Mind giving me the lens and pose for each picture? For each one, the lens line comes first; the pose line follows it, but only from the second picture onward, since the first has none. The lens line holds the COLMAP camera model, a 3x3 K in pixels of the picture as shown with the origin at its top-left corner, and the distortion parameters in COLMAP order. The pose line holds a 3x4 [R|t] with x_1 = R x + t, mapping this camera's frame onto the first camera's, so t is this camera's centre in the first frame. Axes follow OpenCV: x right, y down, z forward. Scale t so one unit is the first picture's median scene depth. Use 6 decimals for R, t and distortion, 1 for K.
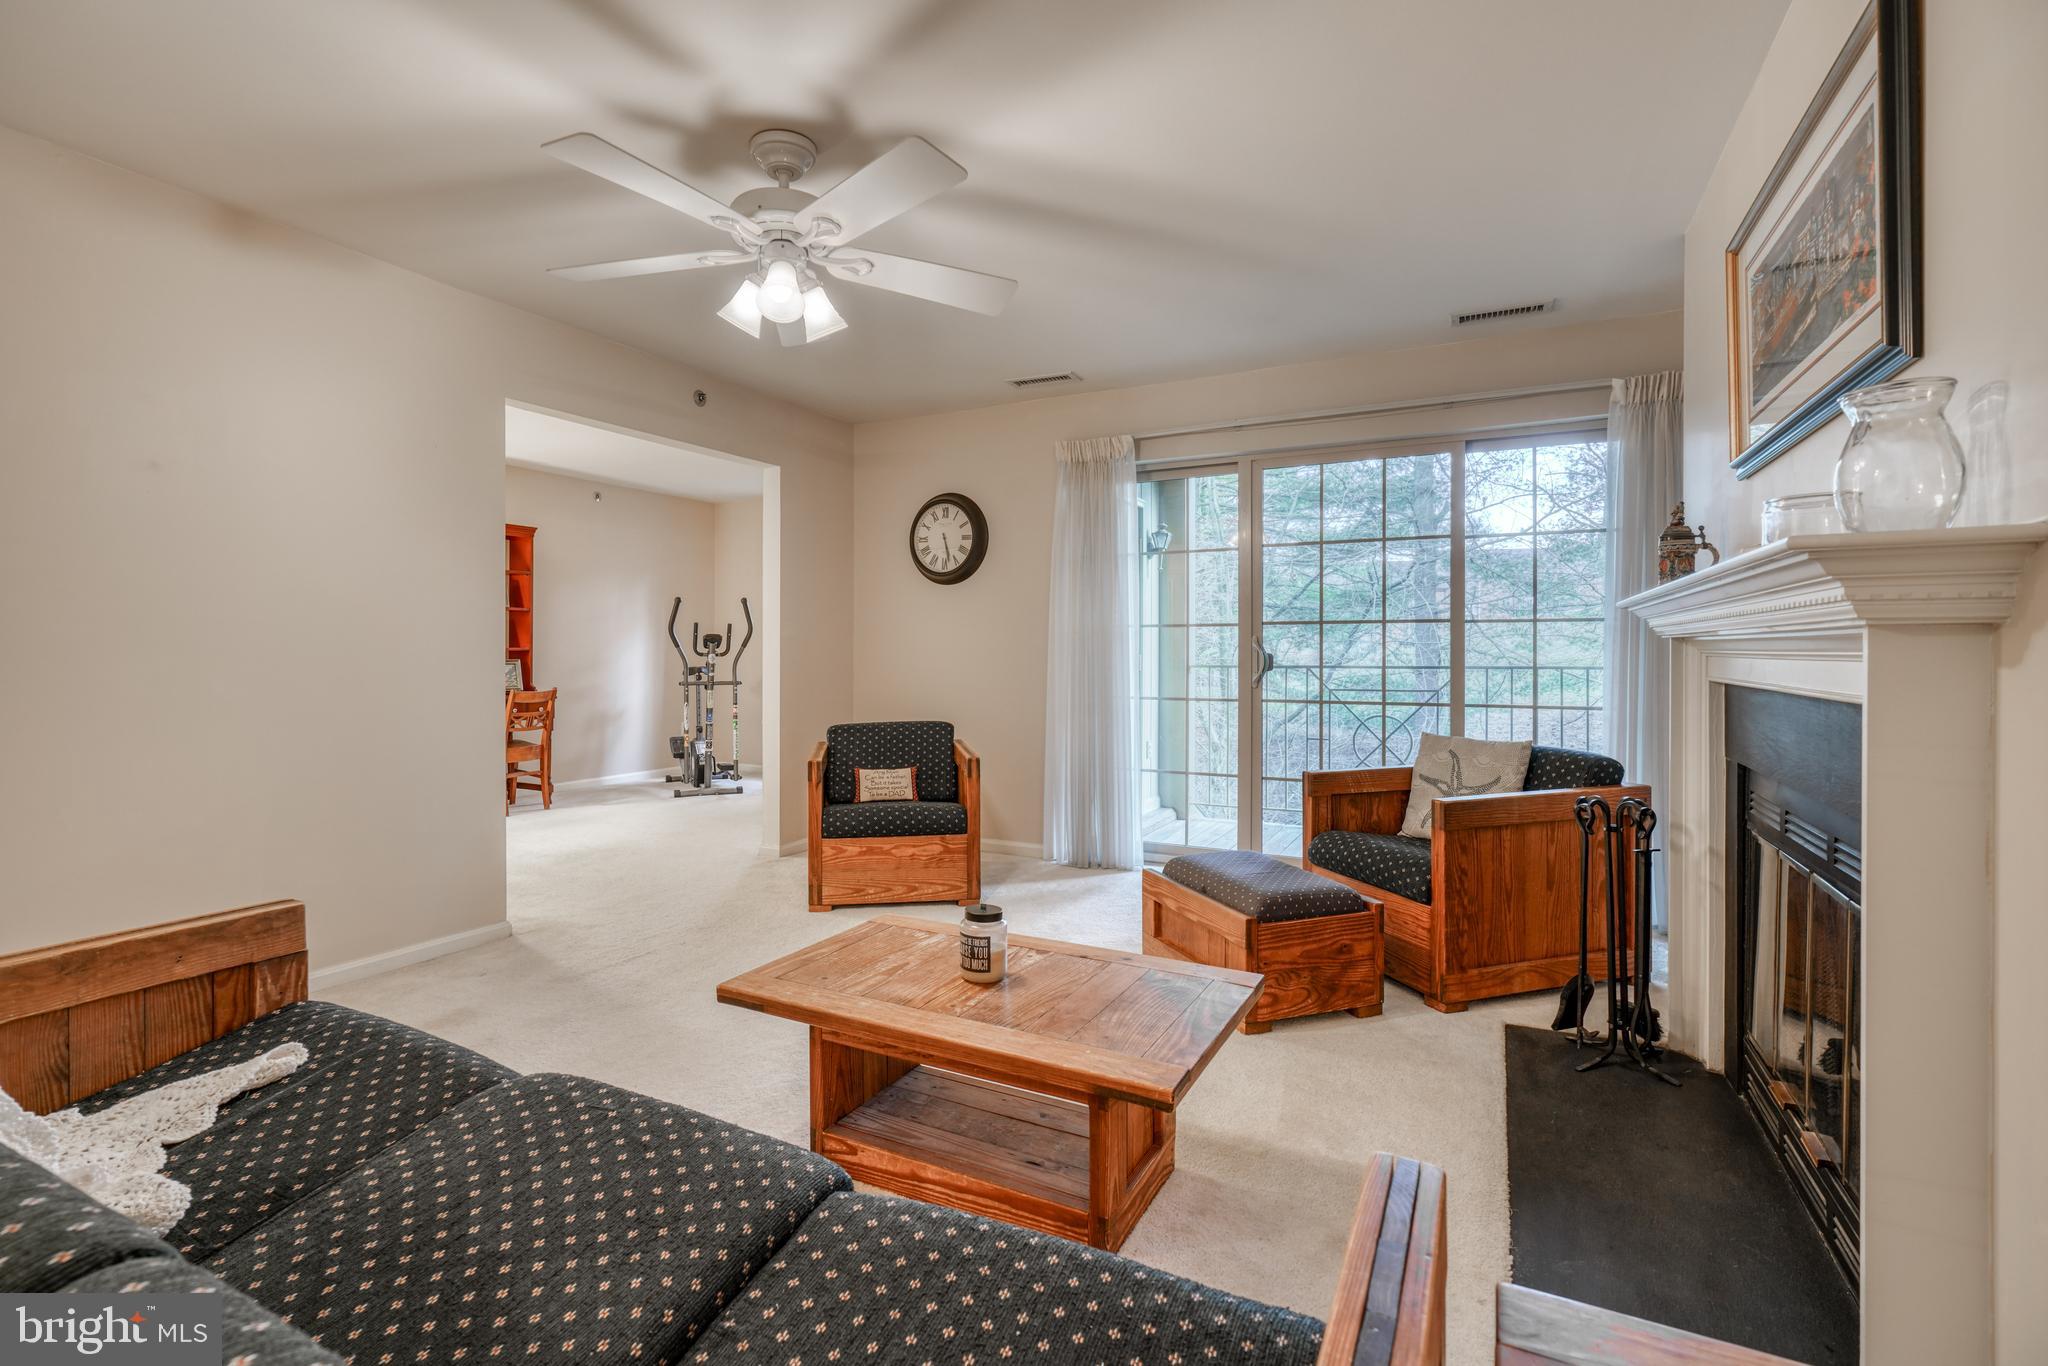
lens RADIAL K [[939.1, 0, 1005.5], [0, 939.1, 660.9], [0, 0, 1]] dist [-0.003956, 0.000208]
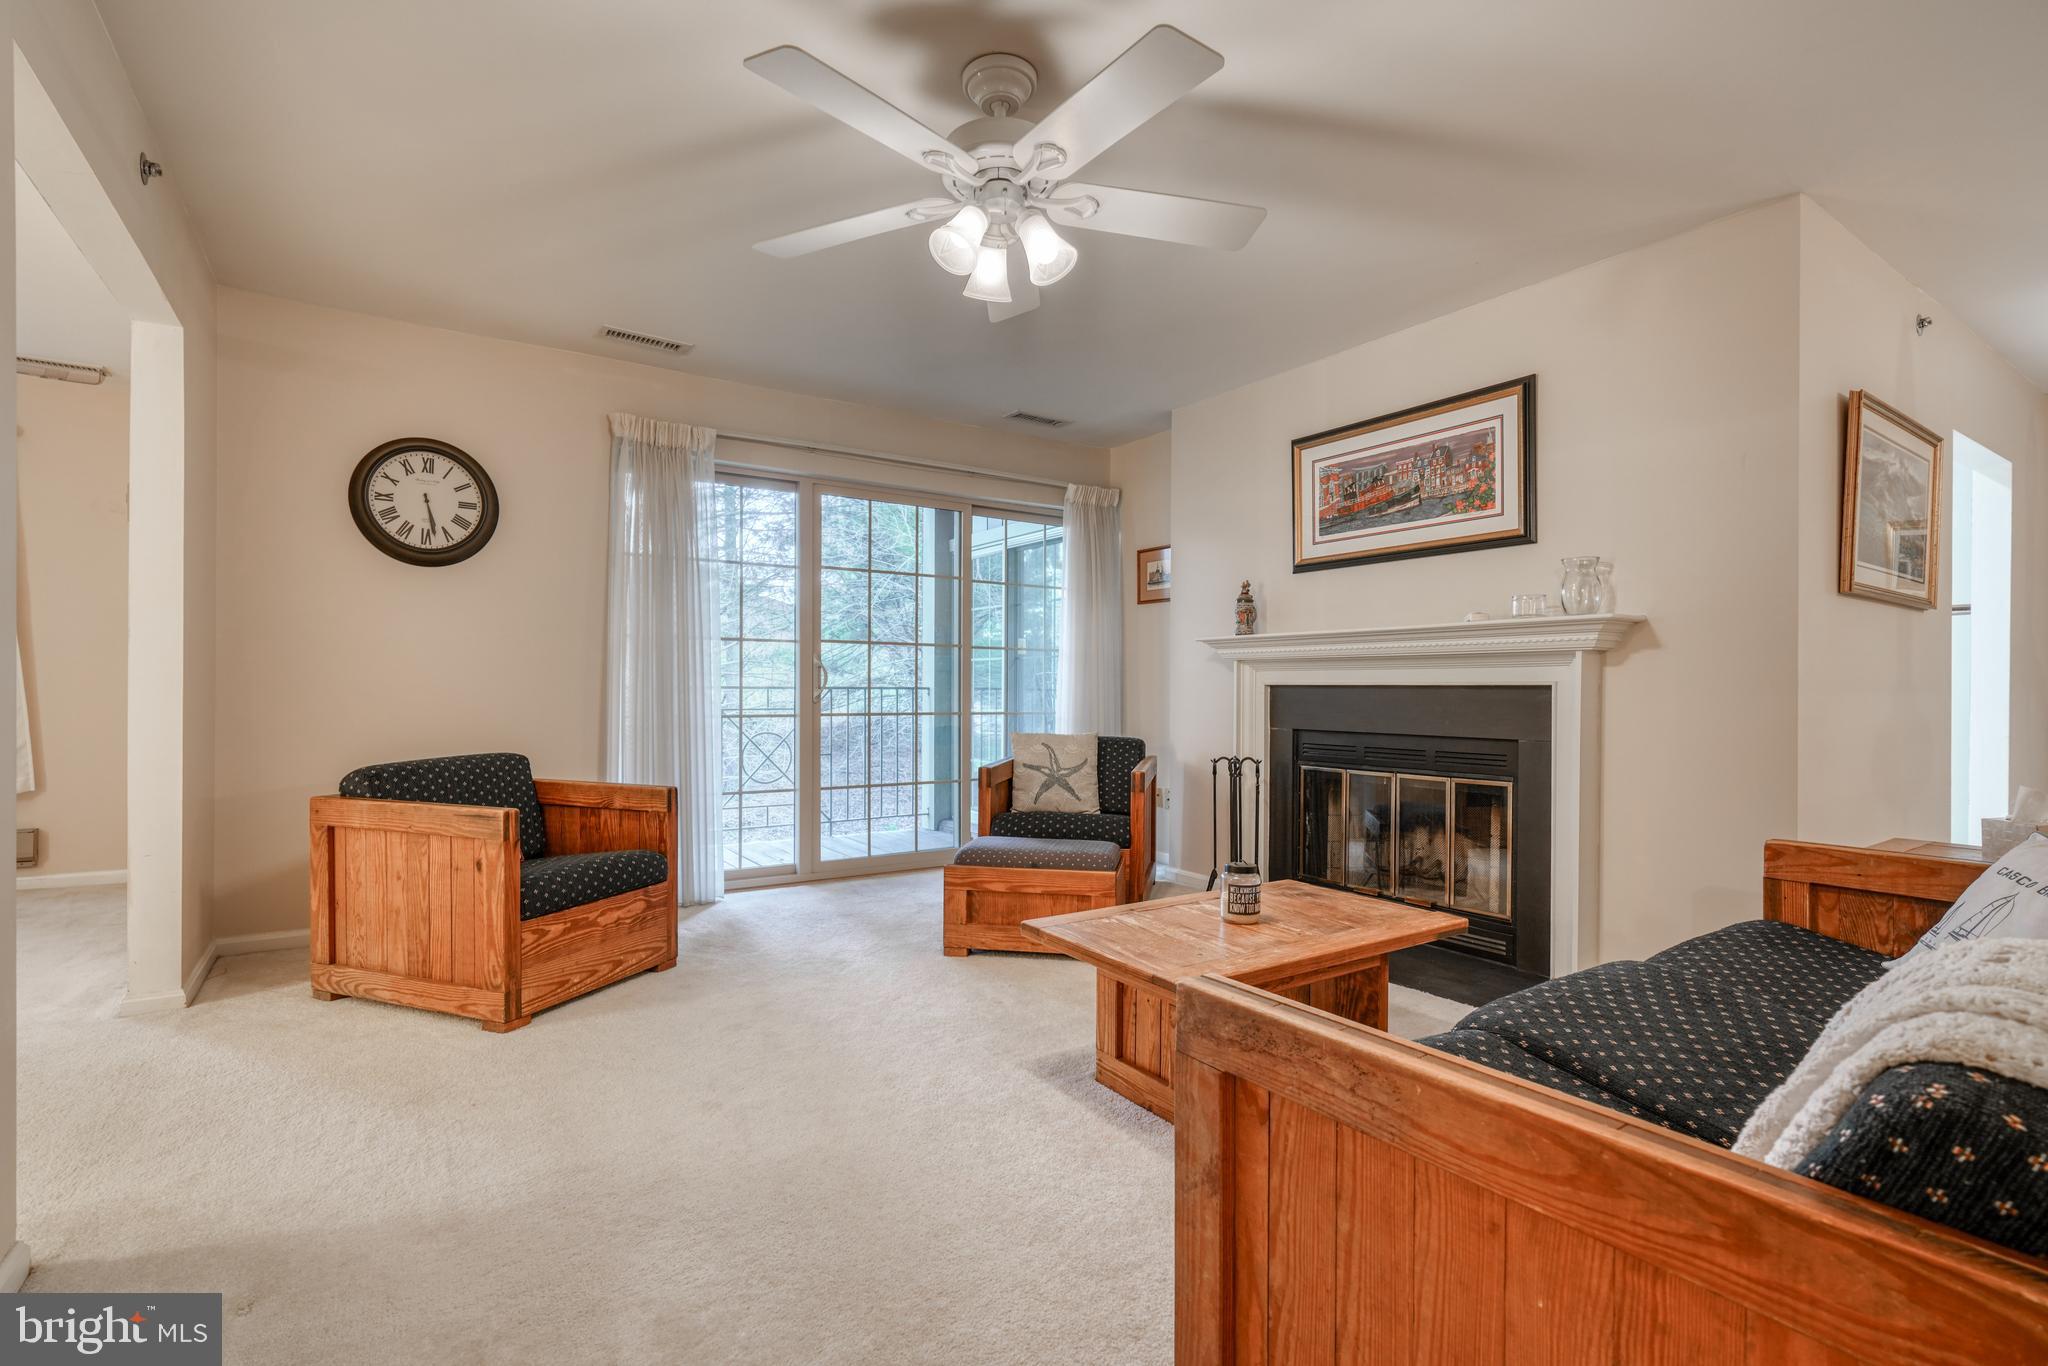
lens RADIAL K [[943.9, 0, 1022.4], [0, 943.9, 695.3], [0, 0, 1]] dist [-0.007929, 0.000190]
pose [[0.476758, -0.002392, 0.879031, -0.536514], [0.002805, 0.999995, 0.001199, 0.019562], [-0.879030, 0.001894, 0.476762, 0.294069]]
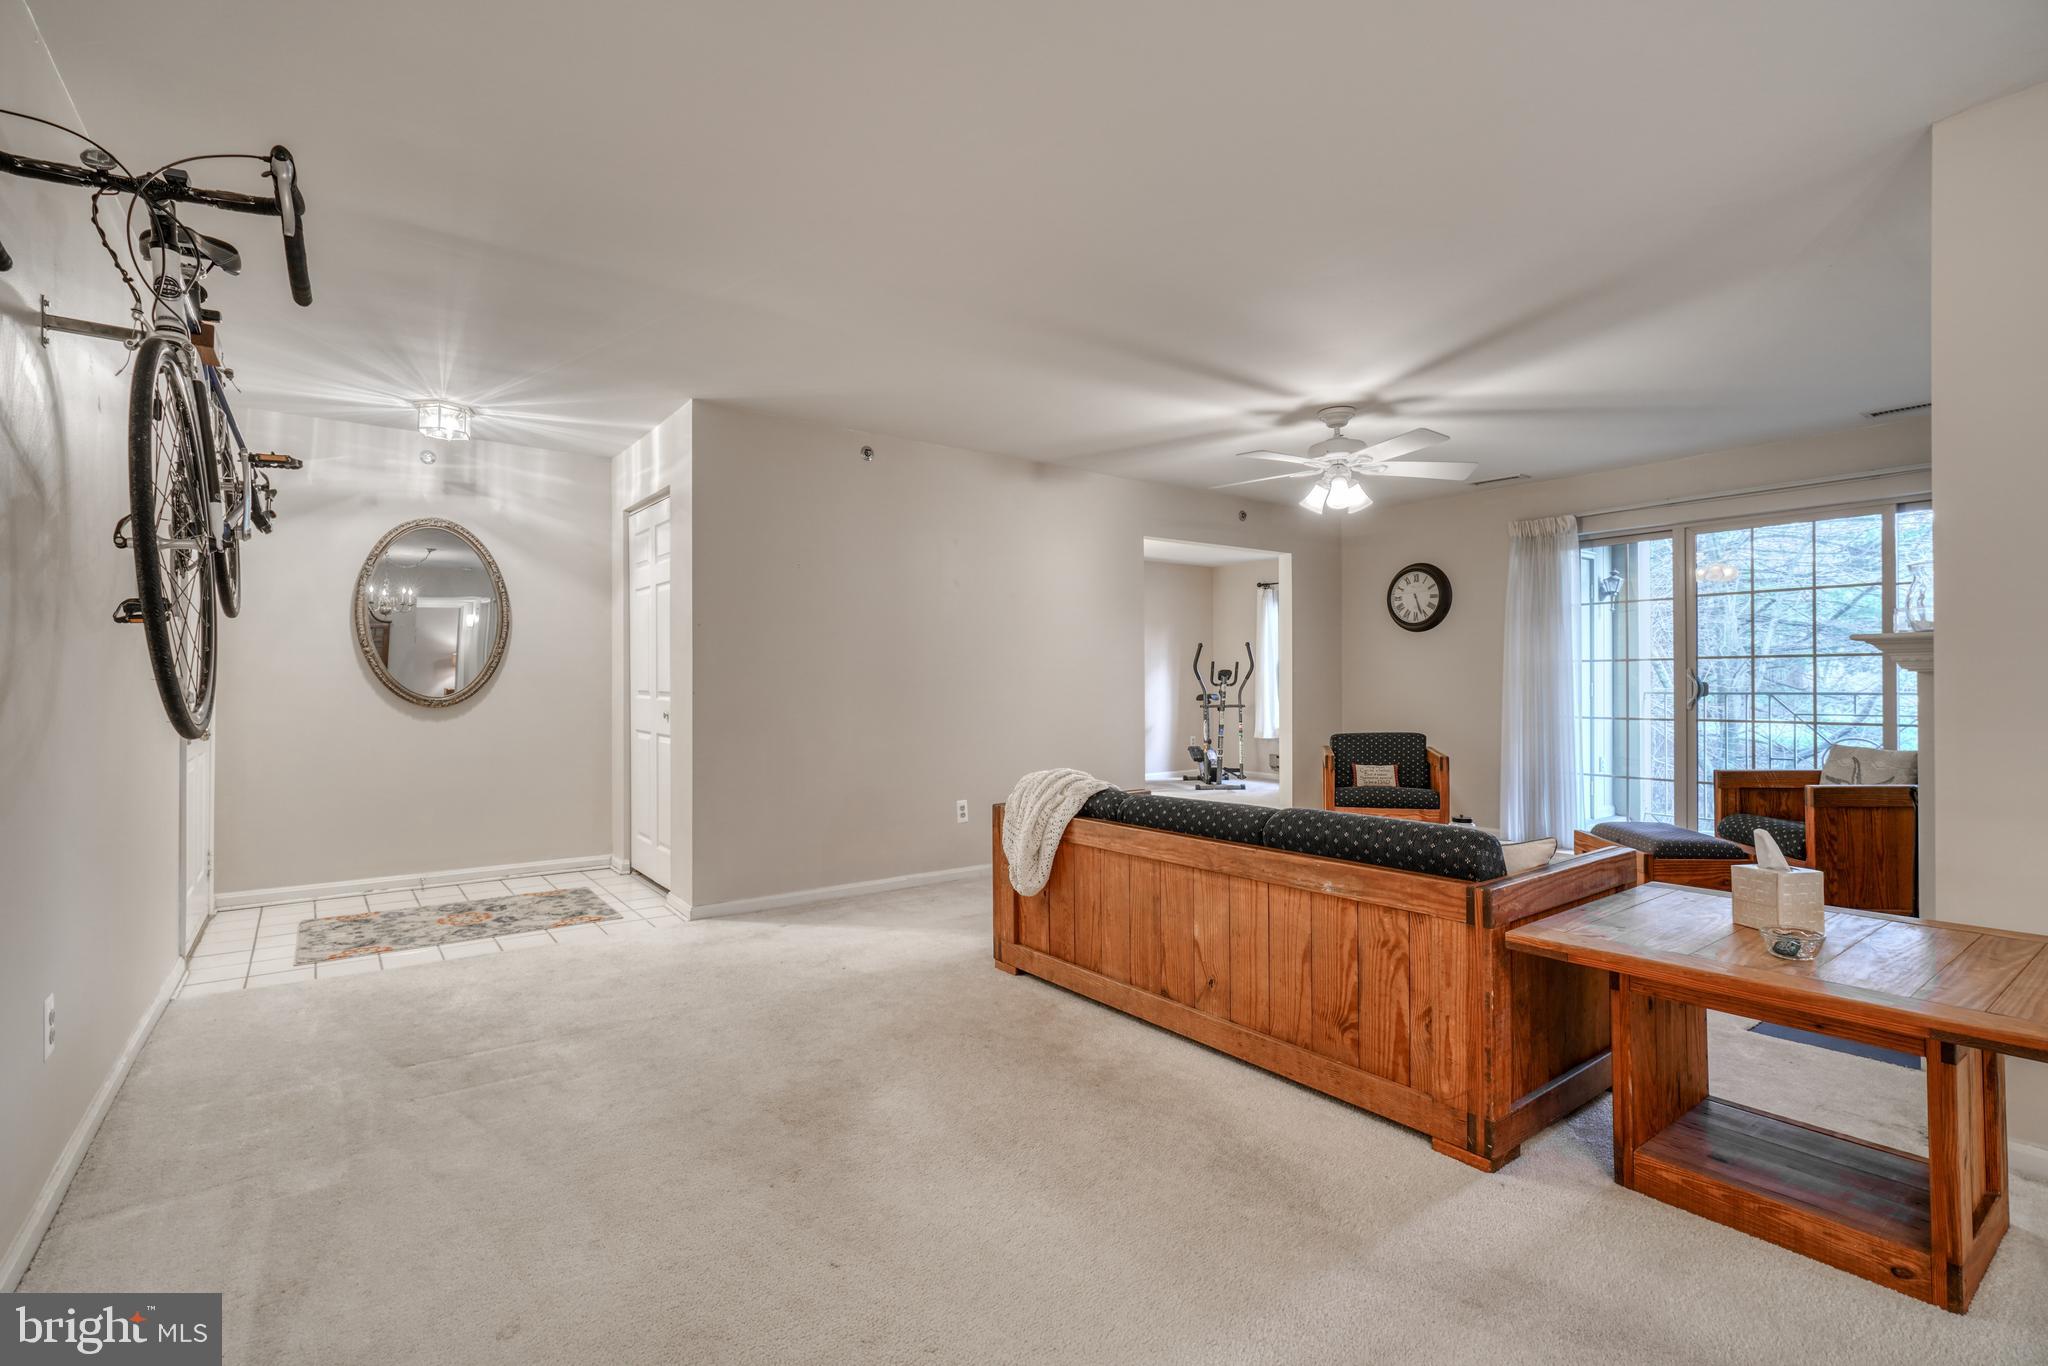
lens RADIAL K [[924.0, 0, 1013.0], [0, 924.0, 681.4], [0, 0, 1]] dist [-0.008716, 0.002116]
pose [[0.900389, -0.006614, -0.435036, -0.011895], [0.002762, 0.999951, -0.009485, 0.000009], [0.435077, 0.007339, 0.900363, -0.483597]]
